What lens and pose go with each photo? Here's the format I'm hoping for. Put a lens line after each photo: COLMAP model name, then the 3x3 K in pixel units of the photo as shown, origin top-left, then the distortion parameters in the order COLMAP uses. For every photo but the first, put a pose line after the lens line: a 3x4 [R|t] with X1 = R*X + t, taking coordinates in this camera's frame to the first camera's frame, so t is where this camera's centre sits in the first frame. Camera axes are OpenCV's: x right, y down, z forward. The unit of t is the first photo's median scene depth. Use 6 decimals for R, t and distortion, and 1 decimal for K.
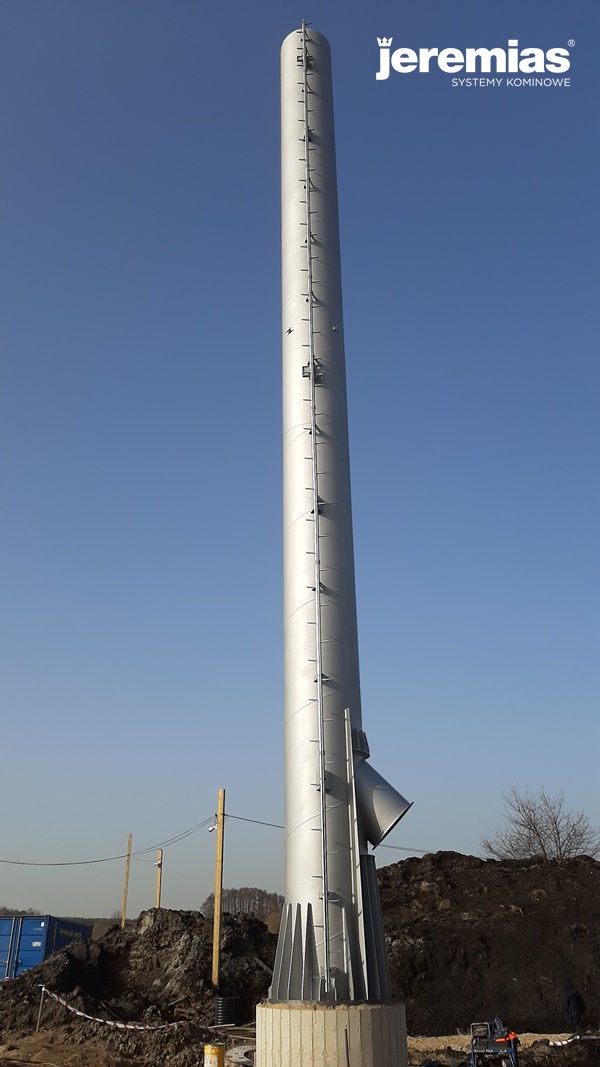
lens RADIAL K [[848.7, 0, 300.0], [0, 848.7, 533.5], [0, 0, 1]] dist [0.077740, -0.109490]
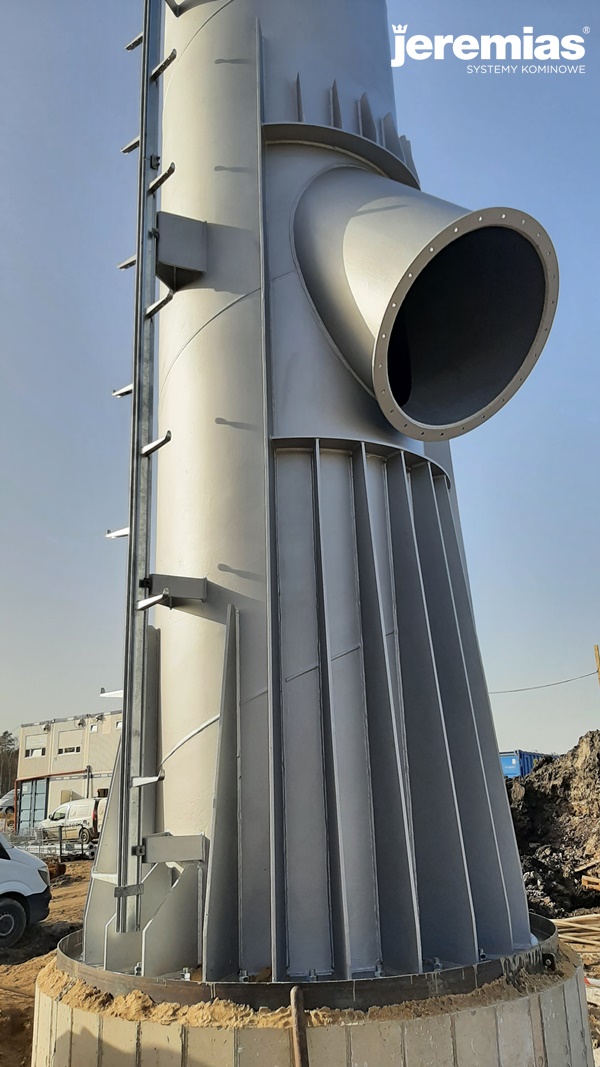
lens RADIAL K [[848.7, 0, 300.0], [0, 848.7, 533.5], [0, 0, 1]] dist [0.077740, -0.109490]
pose [[0.764138, -0.207448, -0.610785, 0.105891], [0.300819, 0.952211, 0.052936, 0.181970], [0.570614, -0.224186, 0.790025, 0.367035]]
